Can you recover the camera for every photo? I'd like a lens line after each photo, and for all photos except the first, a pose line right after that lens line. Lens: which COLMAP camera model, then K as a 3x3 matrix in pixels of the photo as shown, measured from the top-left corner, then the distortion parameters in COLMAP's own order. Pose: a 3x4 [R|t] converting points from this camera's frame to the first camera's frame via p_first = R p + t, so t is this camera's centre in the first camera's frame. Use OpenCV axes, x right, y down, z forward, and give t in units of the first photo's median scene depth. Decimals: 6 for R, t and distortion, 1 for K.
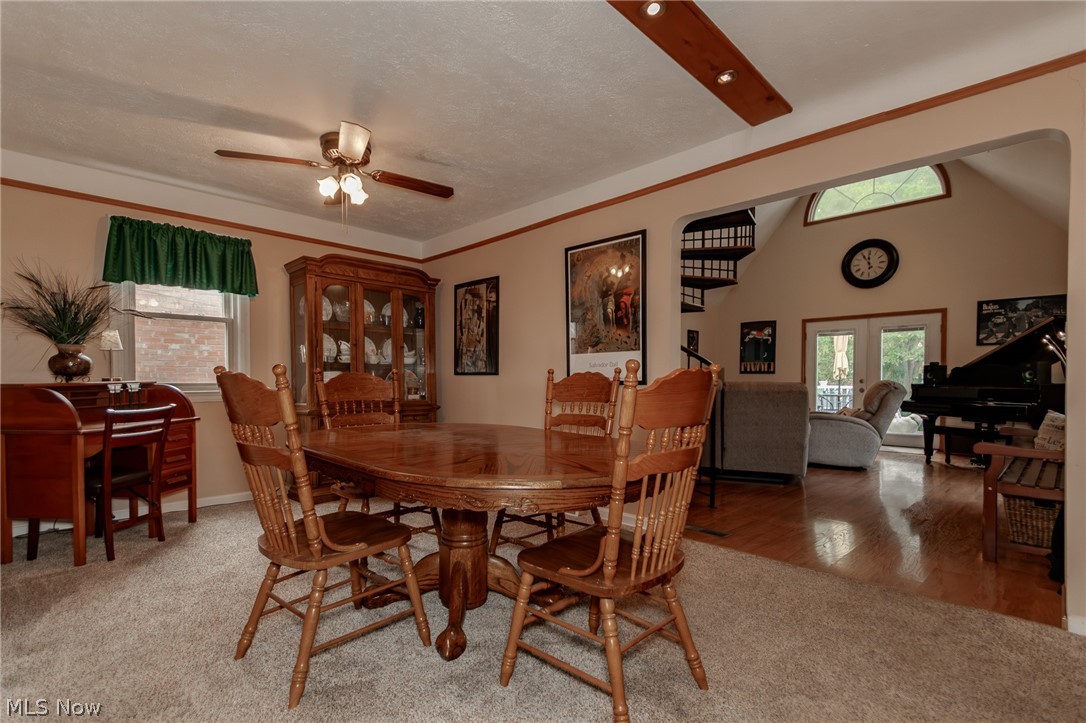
lens RADIAL K [[494.6, 0, 532.4], [0, 494.6, 386.1], [0, 0, 1]] dist [0.000260, -0.000083]
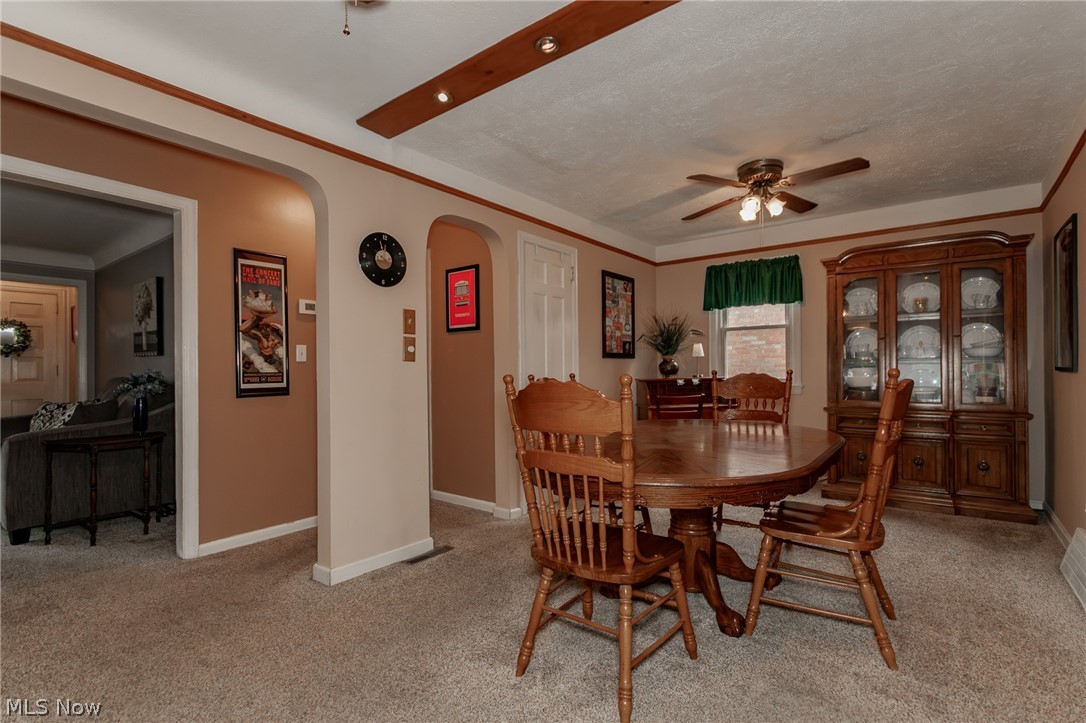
lens RADIAL K [[511.0, 0, 565.0], [0, 511.0, 368.5], [0, 0, 1]] dist [-0.000102, 0.000110]
pose [[0.159519, -0.012031, -0.987122, 0.586971], [-0.007549, 0.999882, -0.013407, -0.013077], [0.987166, 0.009590, 0.159409, 0.324327]]
